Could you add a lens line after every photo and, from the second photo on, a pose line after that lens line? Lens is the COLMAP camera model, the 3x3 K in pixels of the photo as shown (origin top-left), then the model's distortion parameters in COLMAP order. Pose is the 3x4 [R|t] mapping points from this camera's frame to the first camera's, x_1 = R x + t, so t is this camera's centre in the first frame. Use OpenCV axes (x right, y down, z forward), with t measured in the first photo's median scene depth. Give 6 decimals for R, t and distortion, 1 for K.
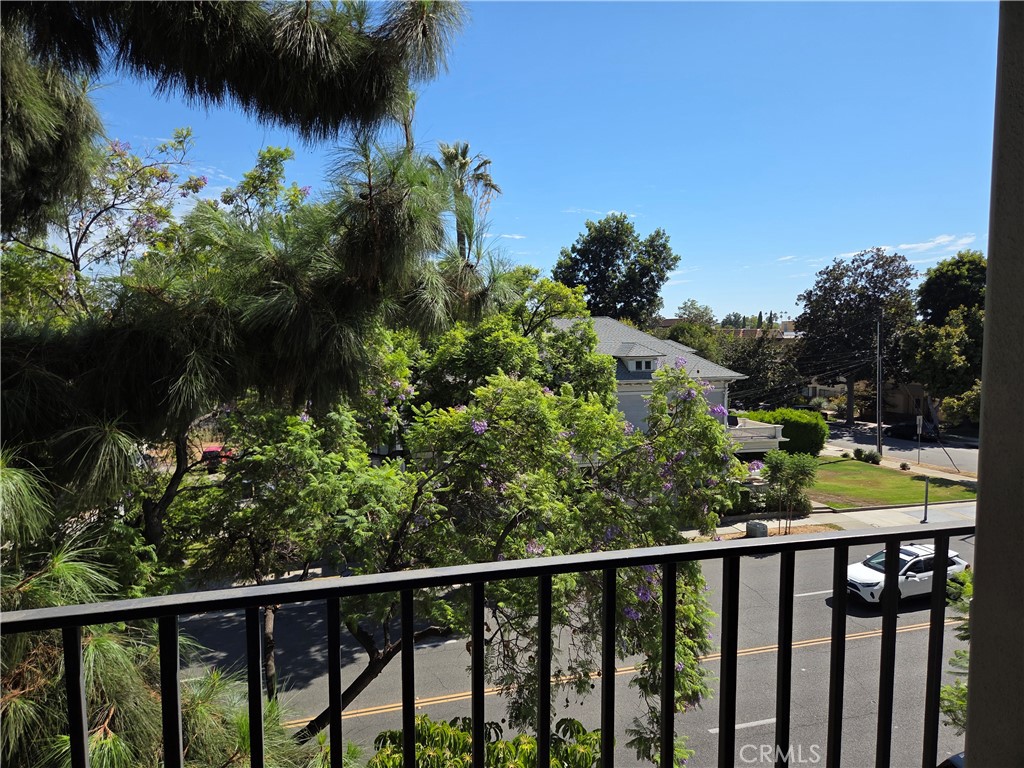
lens RADIAL K [[674.5, 0, 511.1], [0, 674.5, 380.4], [0, 0, 1]] dist [0.004517, 0.000437]
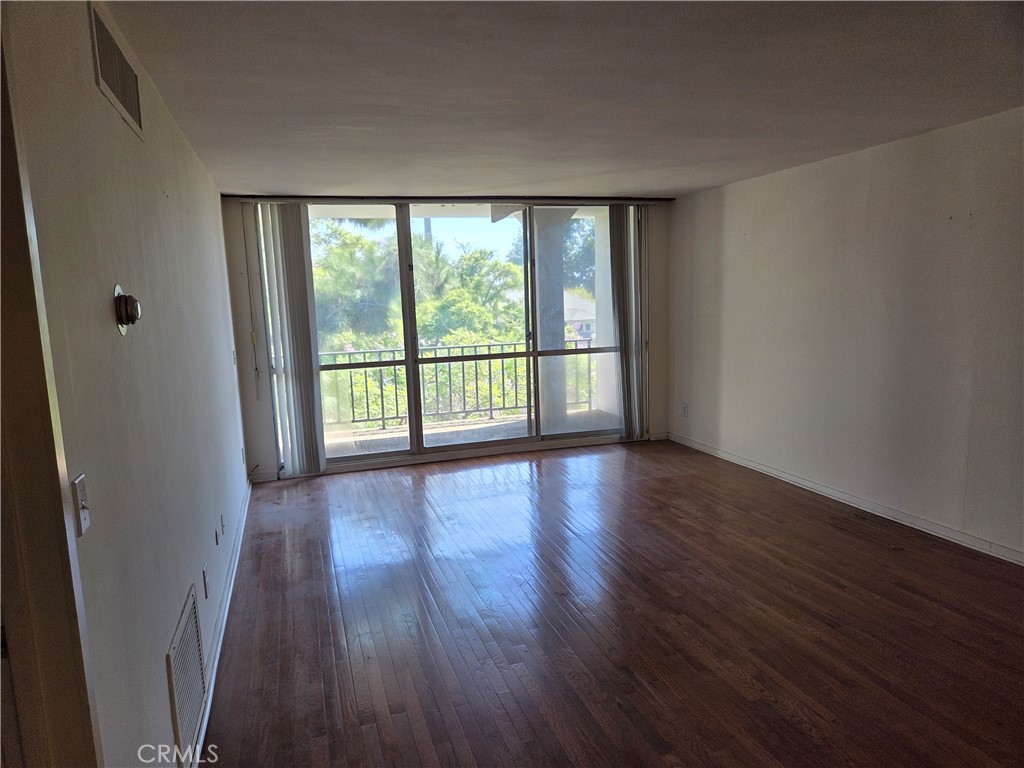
lens RADIAL K [[674.5, 0, 512.0], [0, 674.5, 385.2], [0, 0, 1]] dist [0.004517, 0.000437]
pose [[0.998518, -0.033492, 0.042903, 0.015672], [0.031299, 0.998218, 0.050811, 0.018795], [-0.044528, -0.049393, 0.997786, -0.245993]]
